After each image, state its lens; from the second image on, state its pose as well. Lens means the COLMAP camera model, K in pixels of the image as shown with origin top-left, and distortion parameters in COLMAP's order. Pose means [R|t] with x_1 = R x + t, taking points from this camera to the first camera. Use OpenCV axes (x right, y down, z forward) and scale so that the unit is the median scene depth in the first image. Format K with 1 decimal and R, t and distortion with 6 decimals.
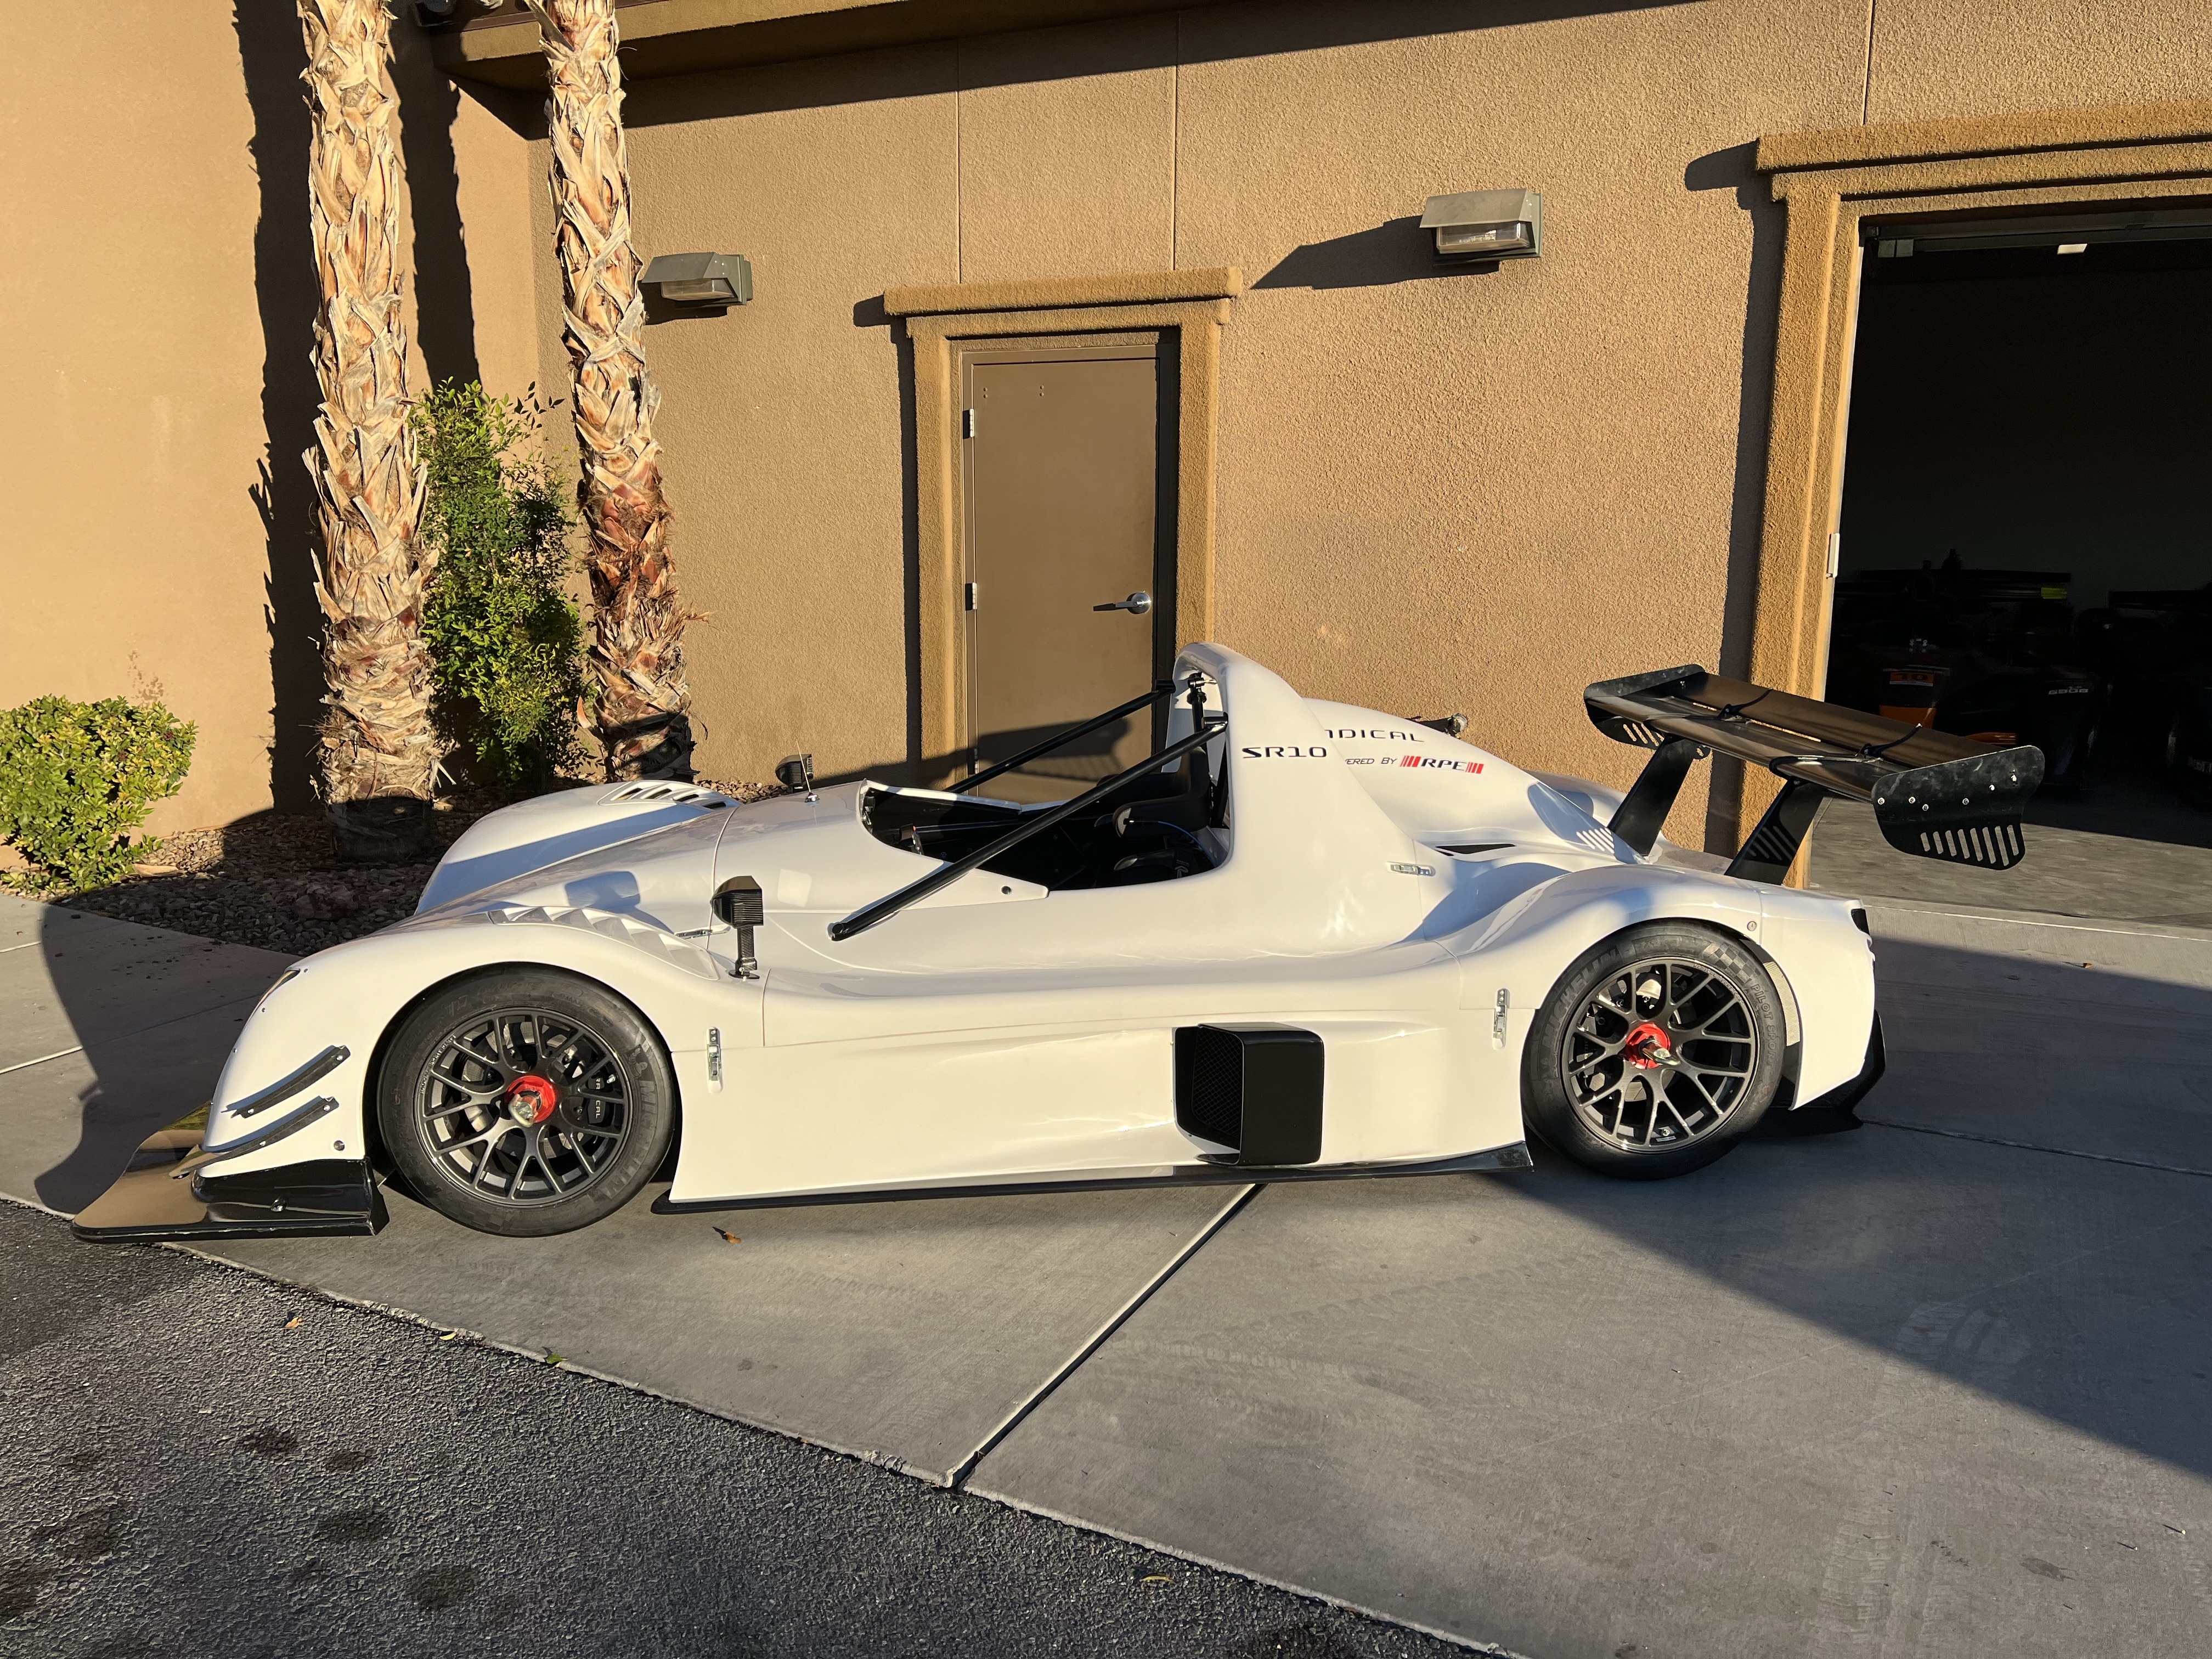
lens RADIAL K [[1687.3, 0, 1123.0], [0, 1687.3, 828.7], [0, 0, 1]] dist [0.040962, -0.039059]
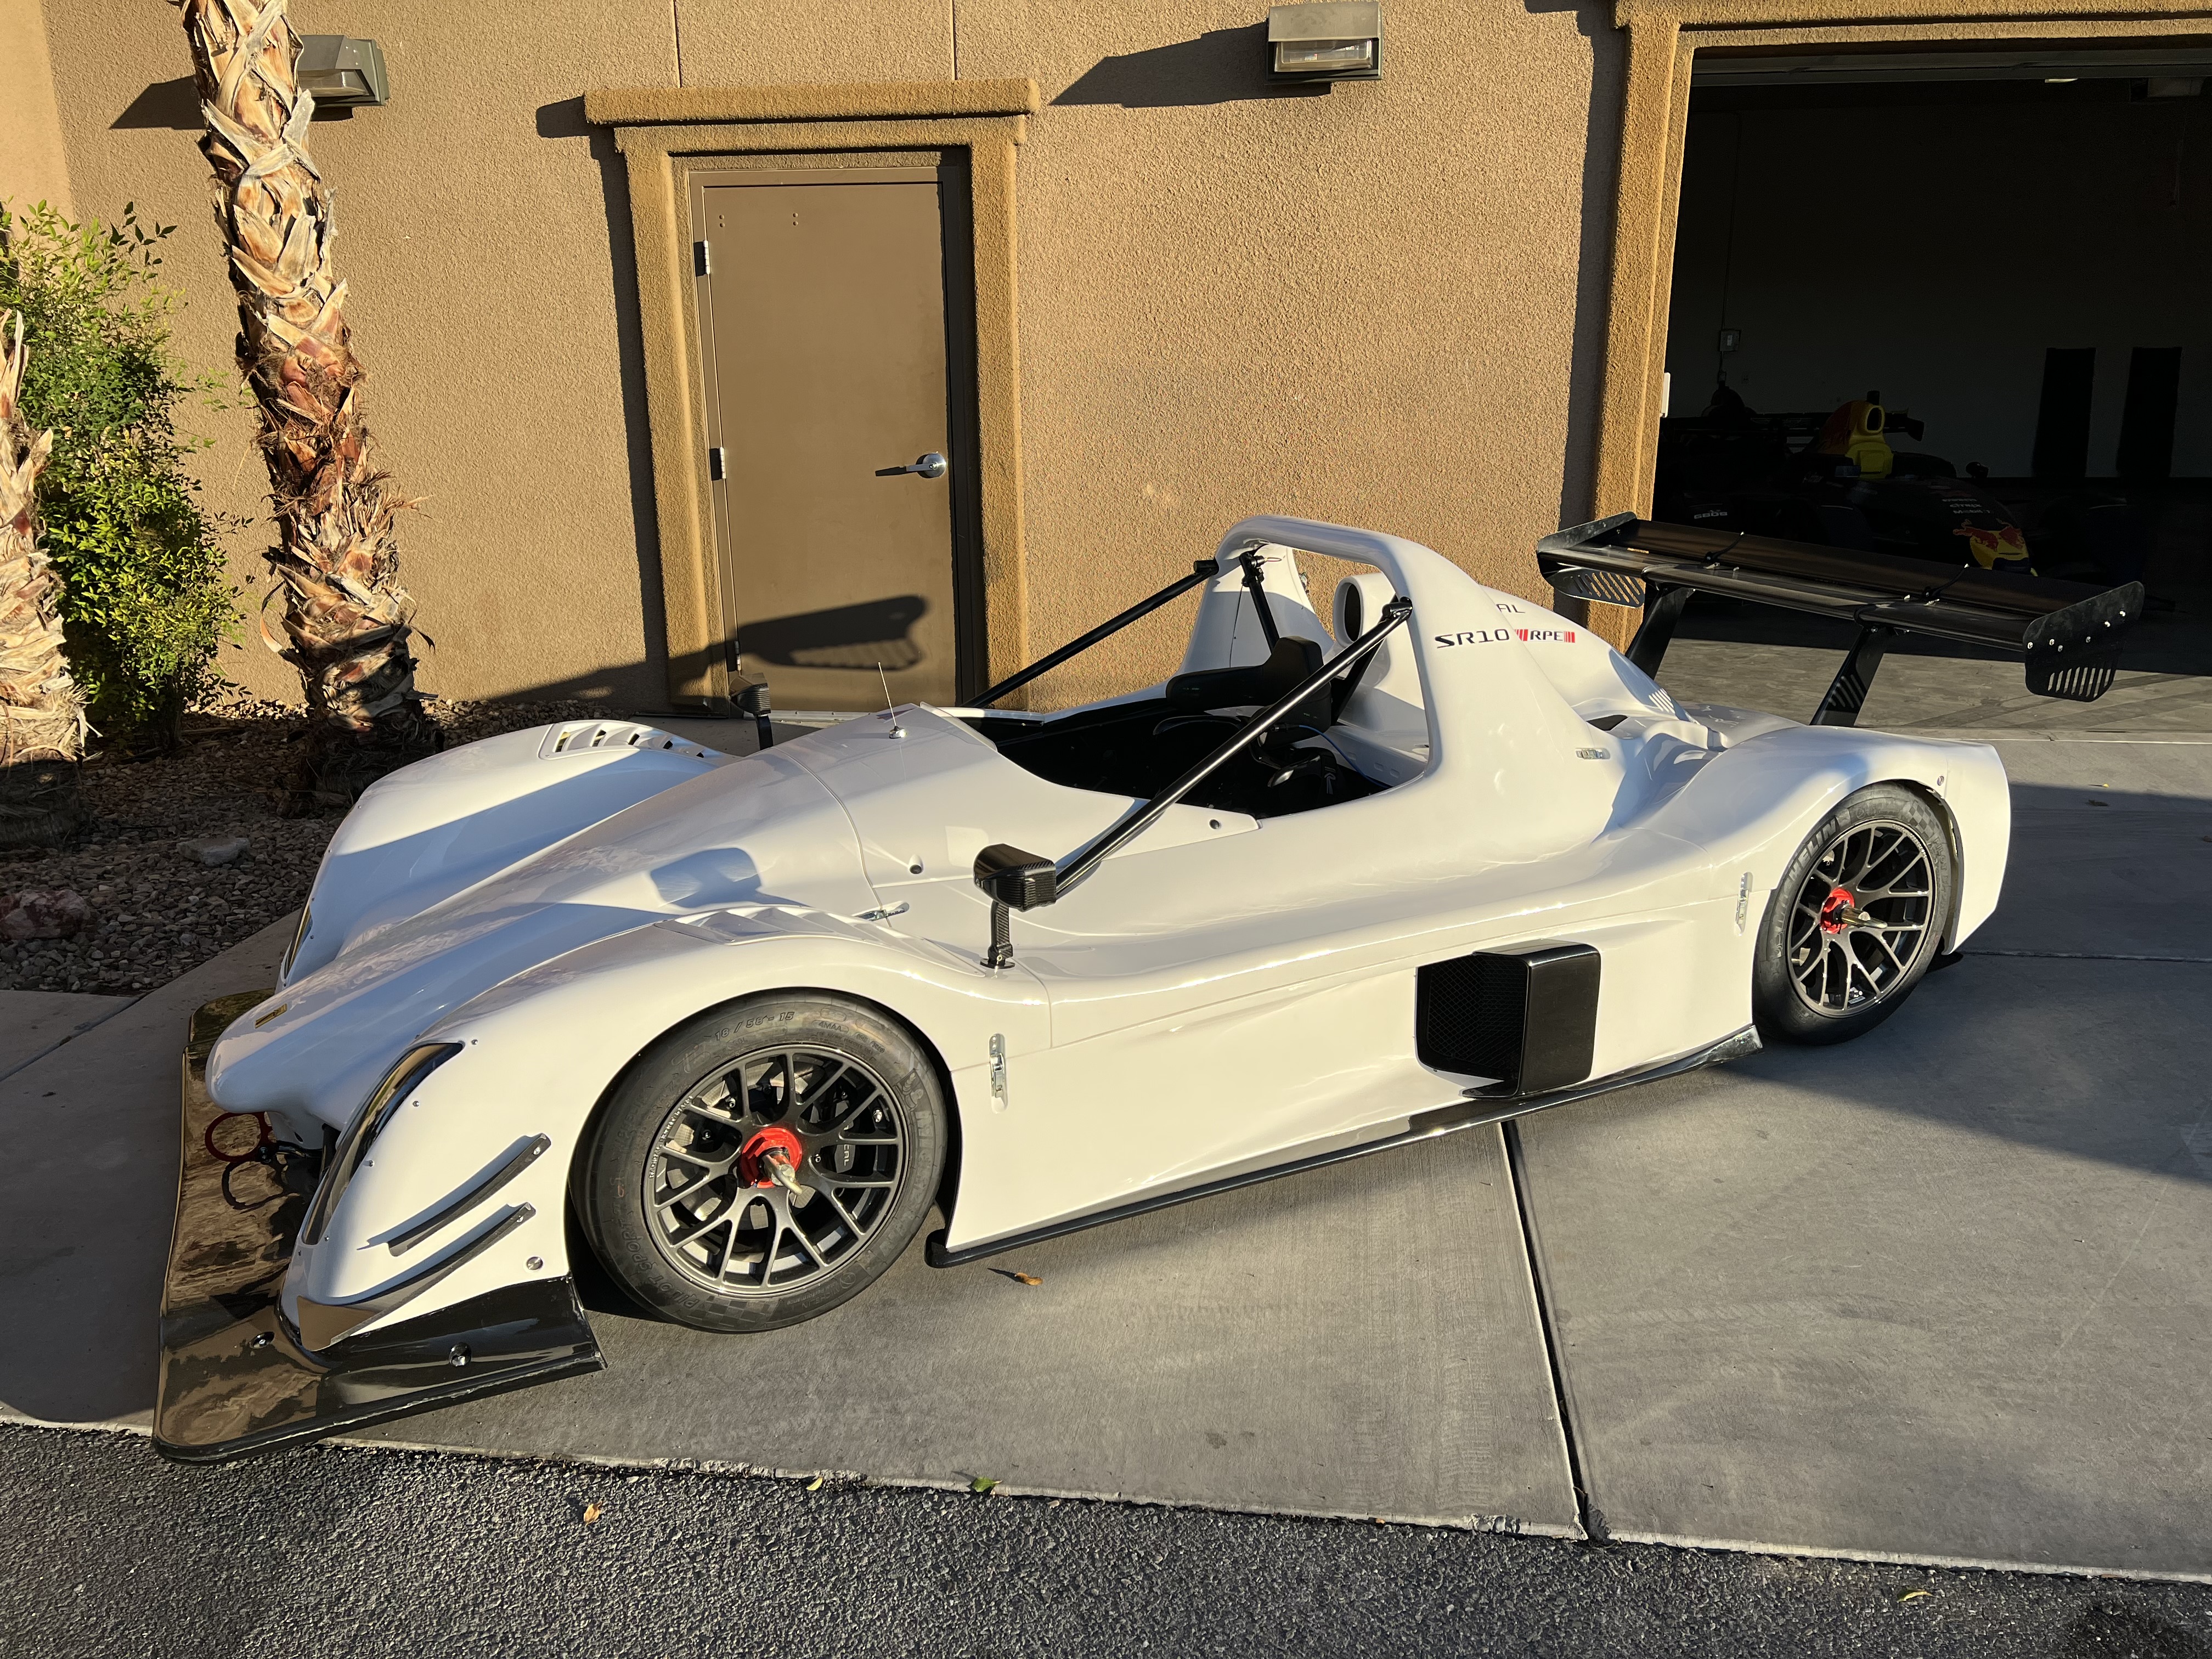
lens RADIAL K [[1687.3, 0, 1119.2], [0, 1687.3, 841.3], [0, 0, 1]] dist [0.040962, -0.039059]
pose [[0.940906, -0.109754, 0.320390, -0.256871], [0.077941, 0.990813, 0.110523, -0.034892], [-0.329577, -0.079021, 0.940816, 0.134071]]
